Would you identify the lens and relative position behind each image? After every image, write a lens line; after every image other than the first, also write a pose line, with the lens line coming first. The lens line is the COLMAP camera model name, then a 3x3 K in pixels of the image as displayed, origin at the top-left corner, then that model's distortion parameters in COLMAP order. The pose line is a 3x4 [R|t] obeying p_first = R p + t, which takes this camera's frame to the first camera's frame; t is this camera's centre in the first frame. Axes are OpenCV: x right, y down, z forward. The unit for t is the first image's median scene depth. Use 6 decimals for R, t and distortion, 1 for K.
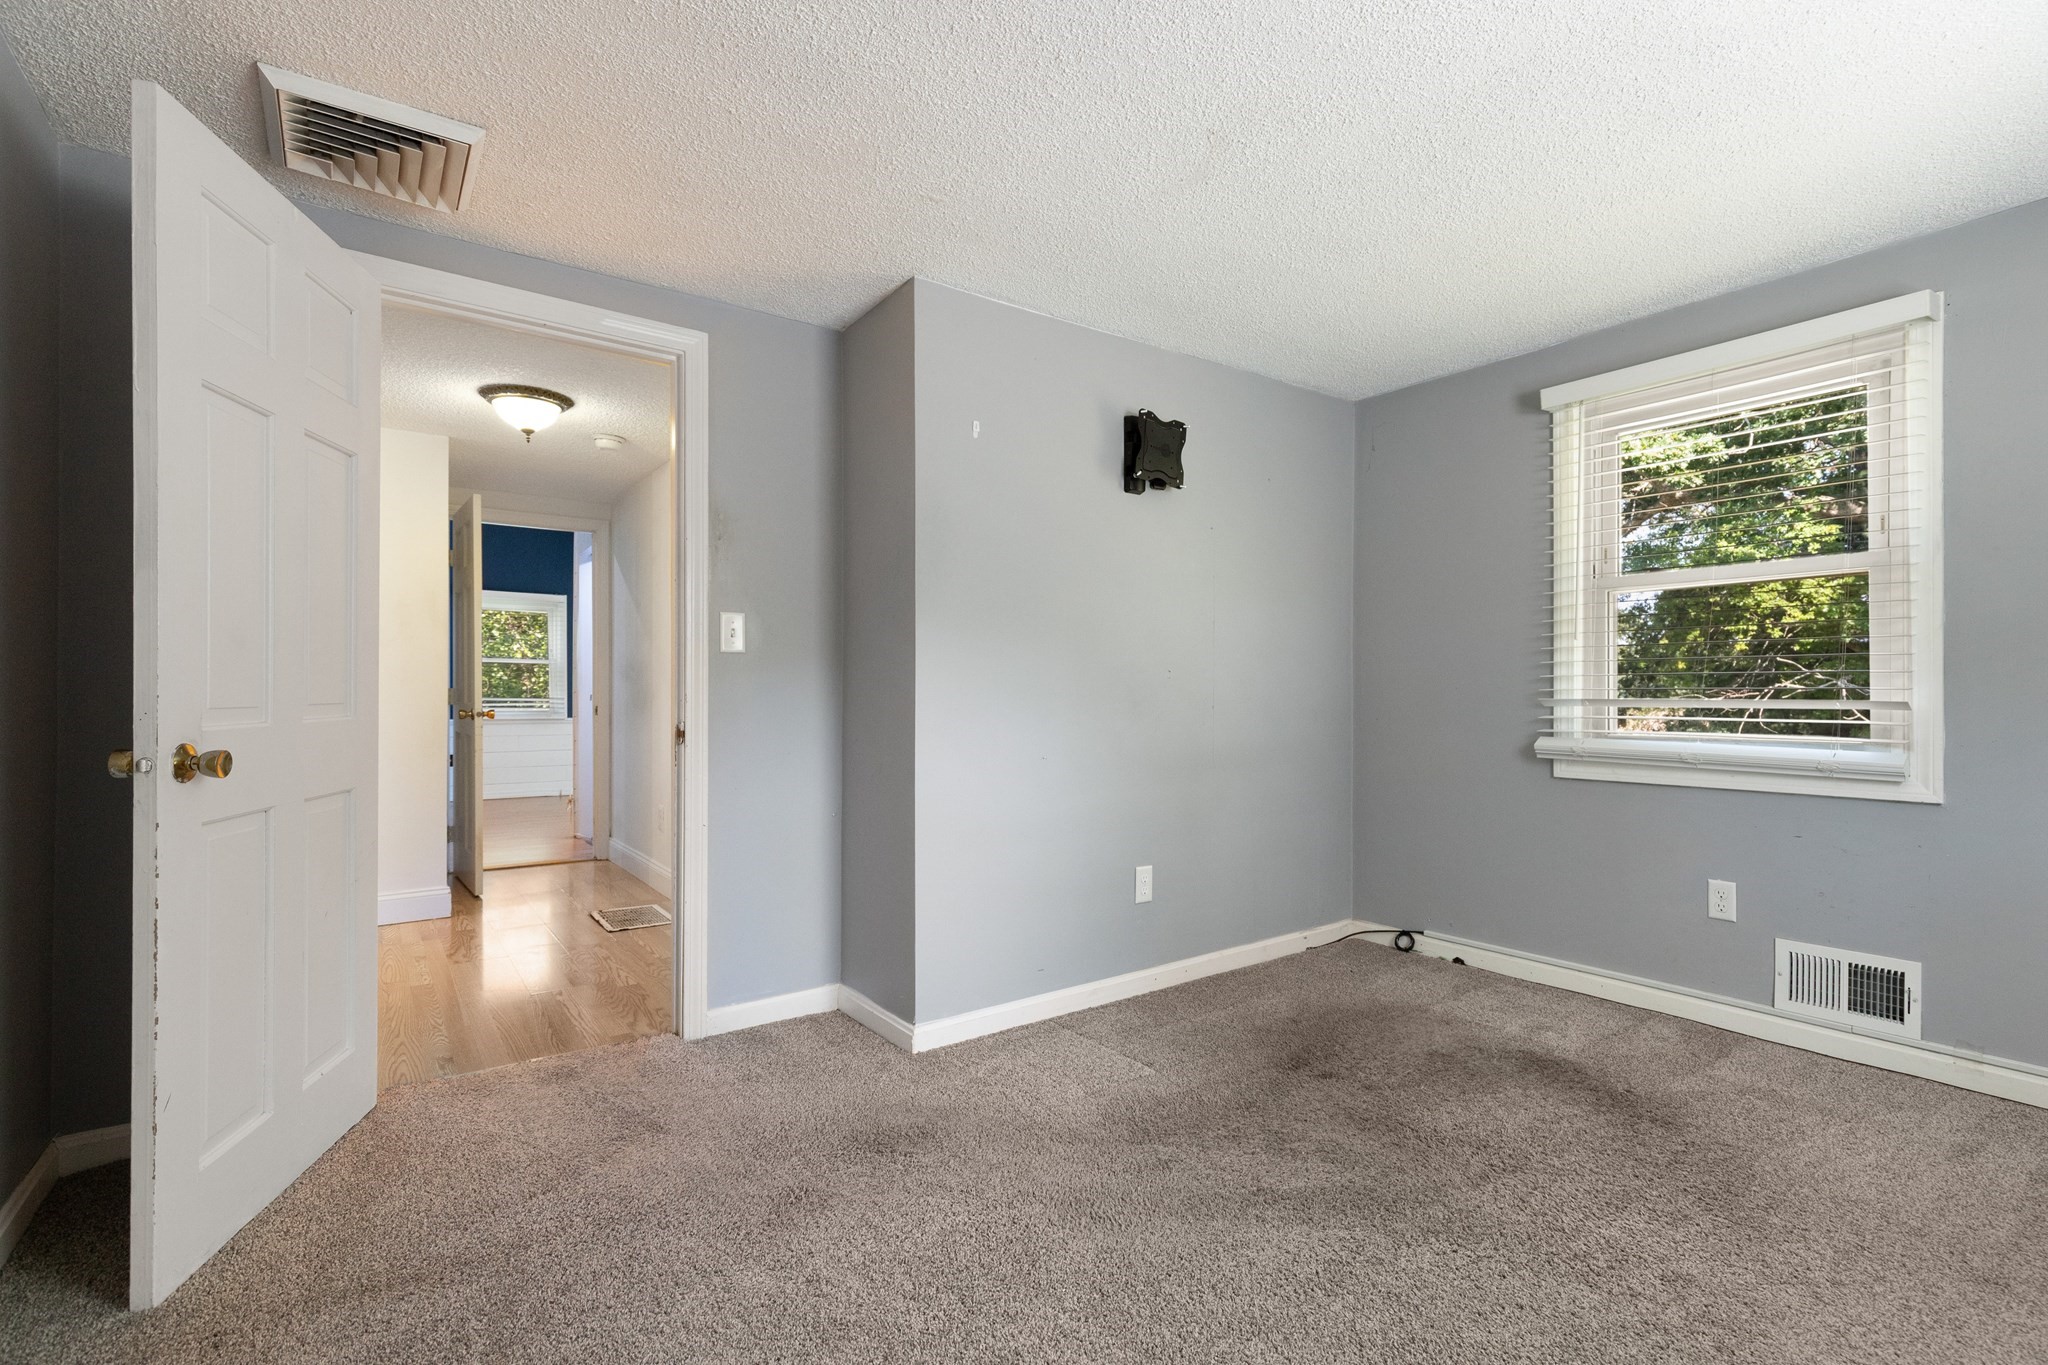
lens RADIAL K [[924.5, 0, 1017.1], [0, 924.5, 690.2], [0, 0, 1]] dist [0.005139, -0.001192]
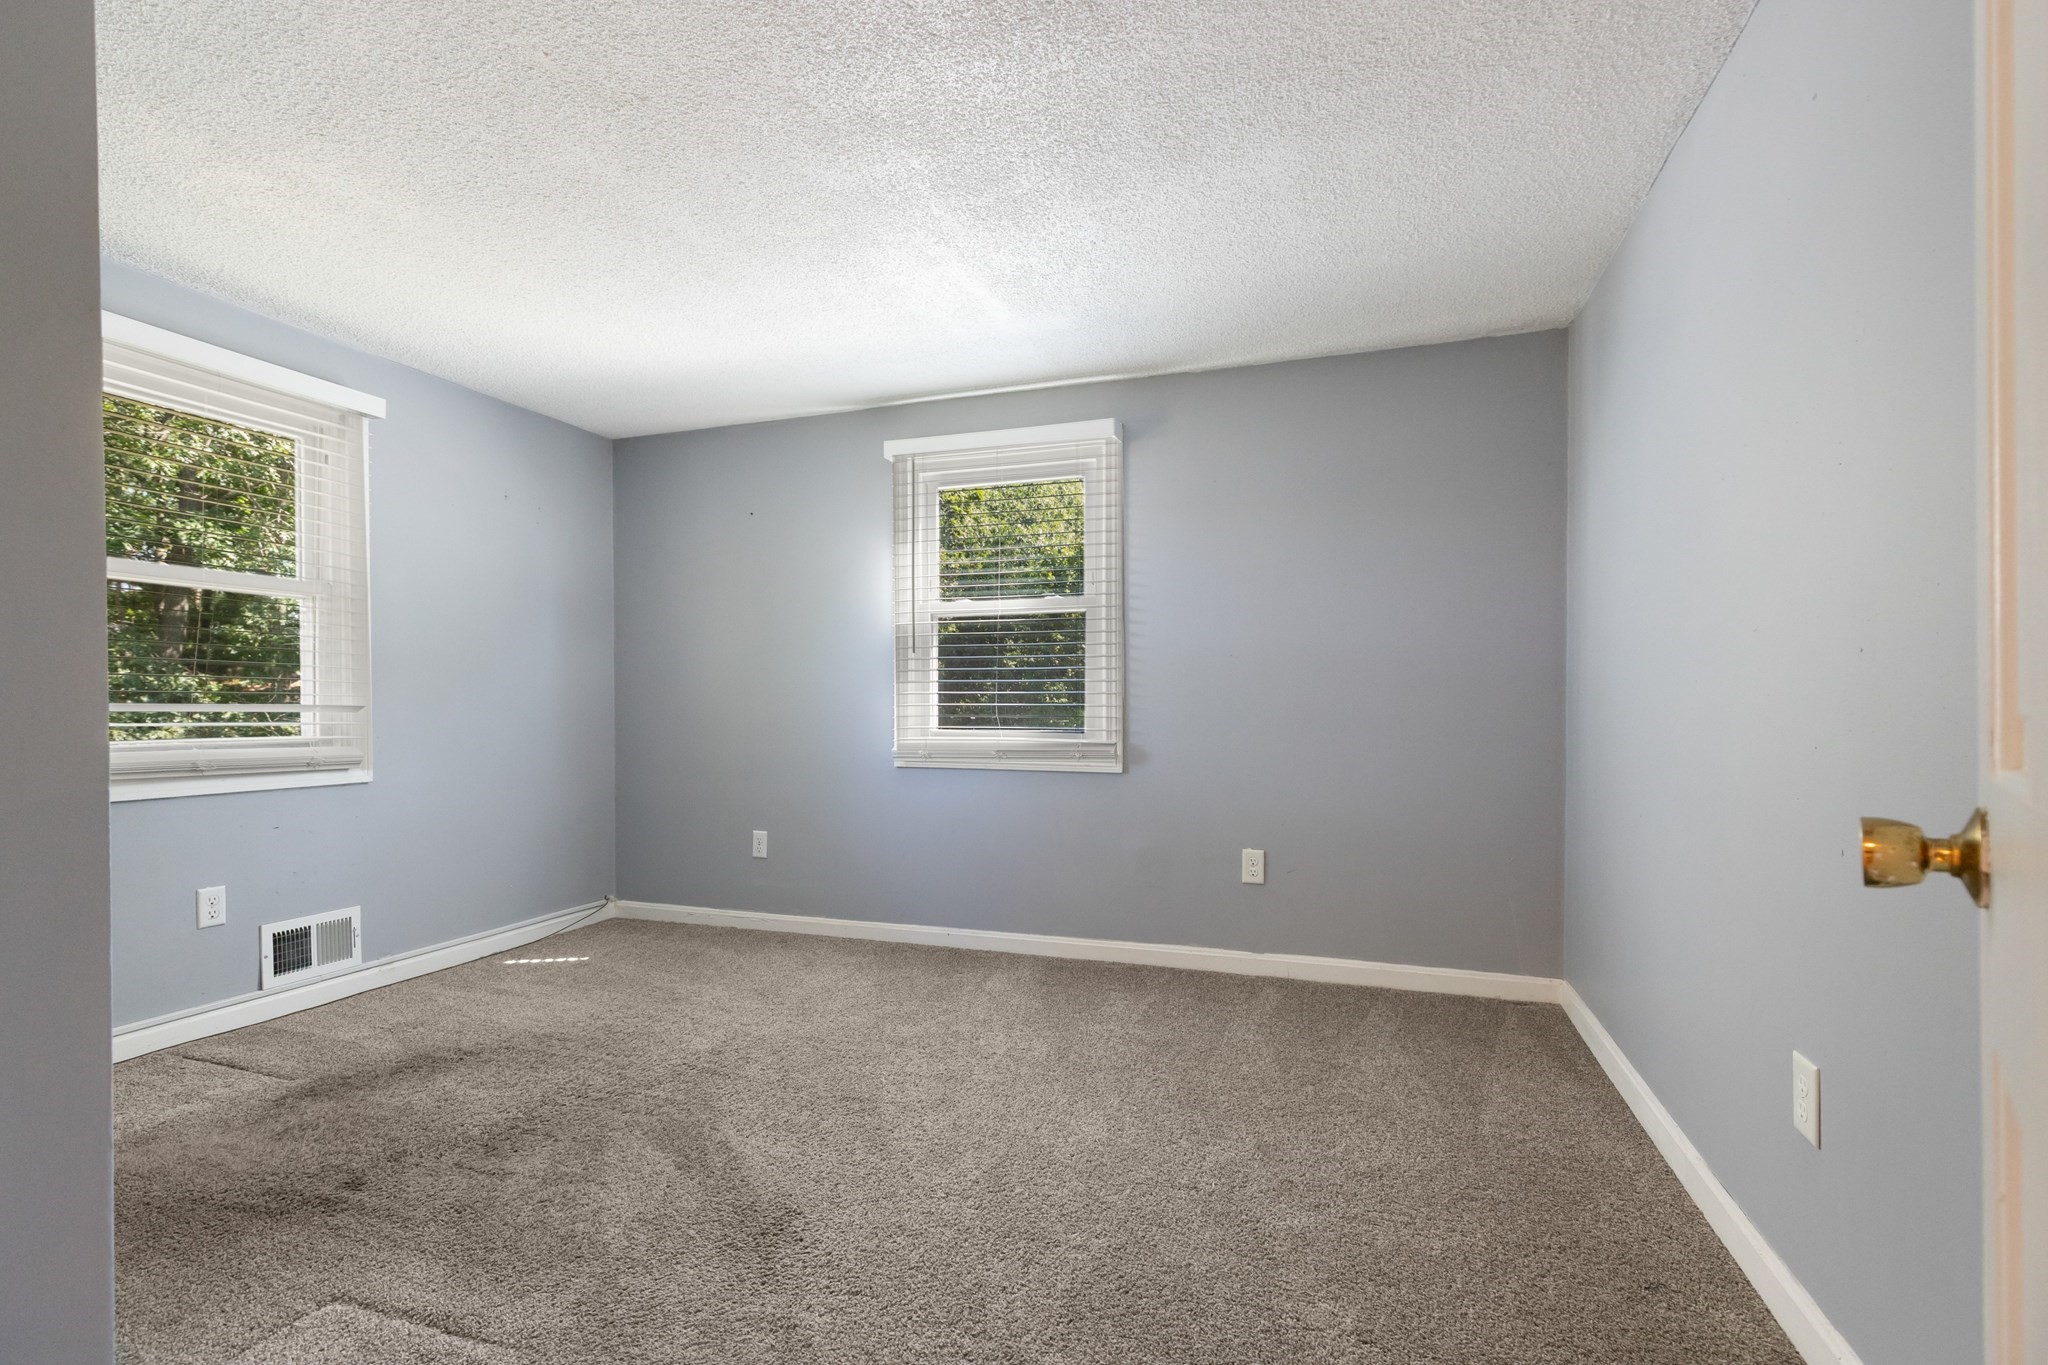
lens RADIAL K [[924.5, 0, 1017.1], [0, 924.5, 690.2], [0, 0, 1]] dist [0.005139, -0.001192]
pose [[-0.564156, 0.011926, 0.825582, -0.608133], [-0.002503, 0.999866, -0.016154, 0.009833], [-0.825665, -0.011180, -0.564051, 0.942917]]
